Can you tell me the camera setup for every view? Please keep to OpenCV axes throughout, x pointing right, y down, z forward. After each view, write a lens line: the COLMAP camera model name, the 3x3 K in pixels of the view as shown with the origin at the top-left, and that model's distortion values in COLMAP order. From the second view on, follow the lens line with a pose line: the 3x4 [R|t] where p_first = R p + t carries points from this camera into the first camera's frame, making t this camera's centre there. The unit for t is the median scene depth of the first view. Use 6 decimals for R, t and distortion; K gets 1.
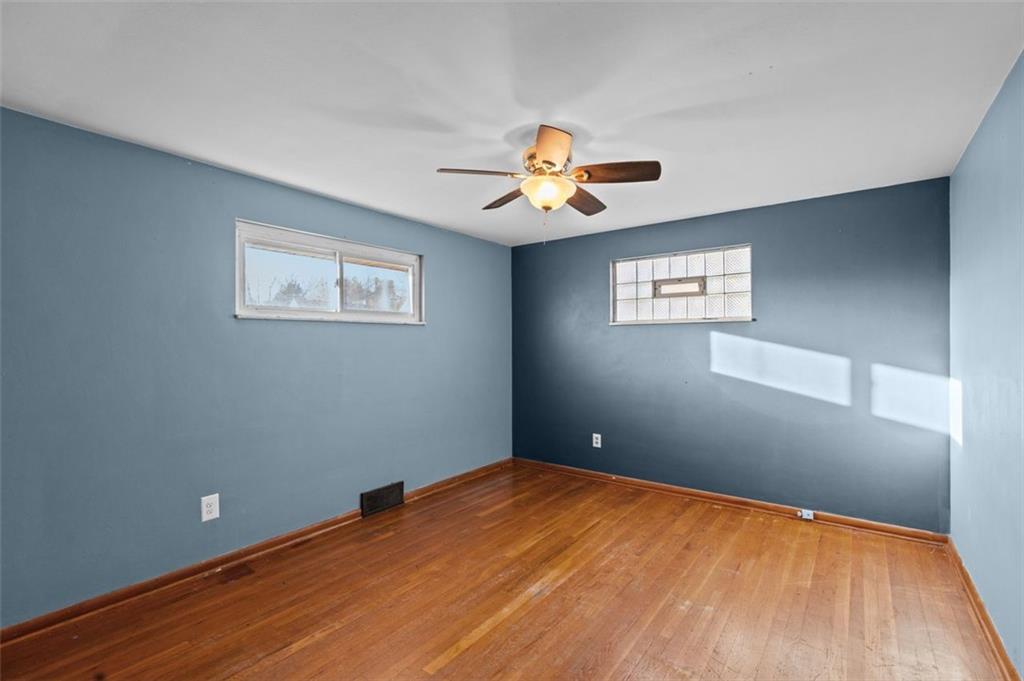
lens RADIAL K [[460.1, 0, 511.5], [0, 460.1, 342.0], [0, 0, 1]] dist [0.001834, -0.000204]
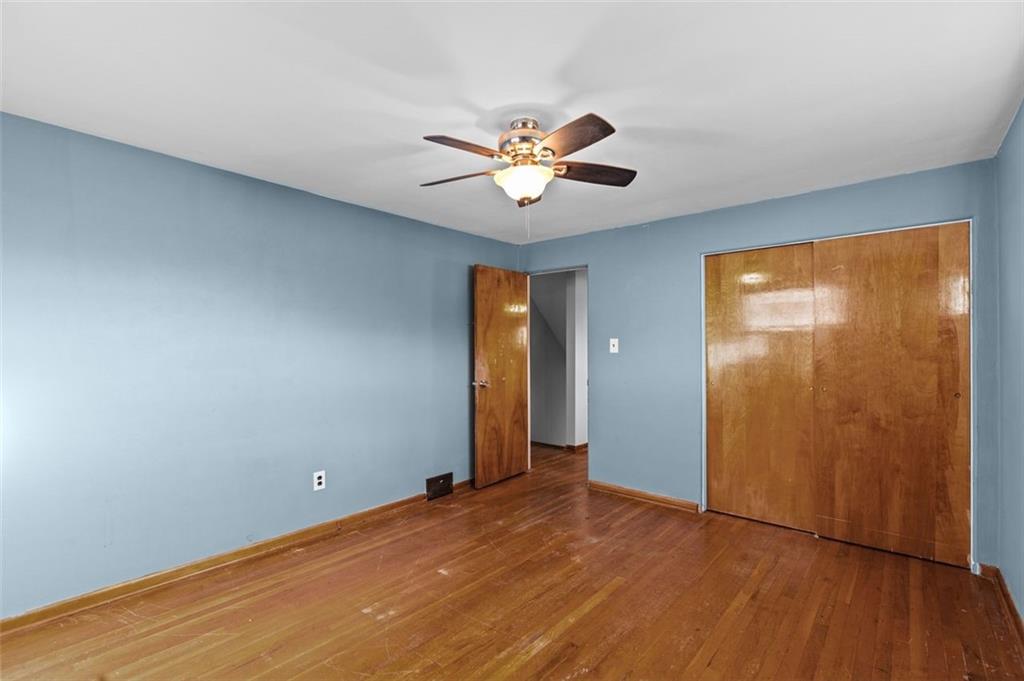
lens RADIAL K [[460.1, 0, 511.7], [0, 460.1, 346.0], [0, 0, 1]] dist [0.001834, -0.000204]
pose [[-0.997925, 0.003202, 0.064302, 0.047549], [0.002561, 0.999946, -0.010044, 0.016511], [-0.064331, -0.009858, -0.997880, 1.936916]]
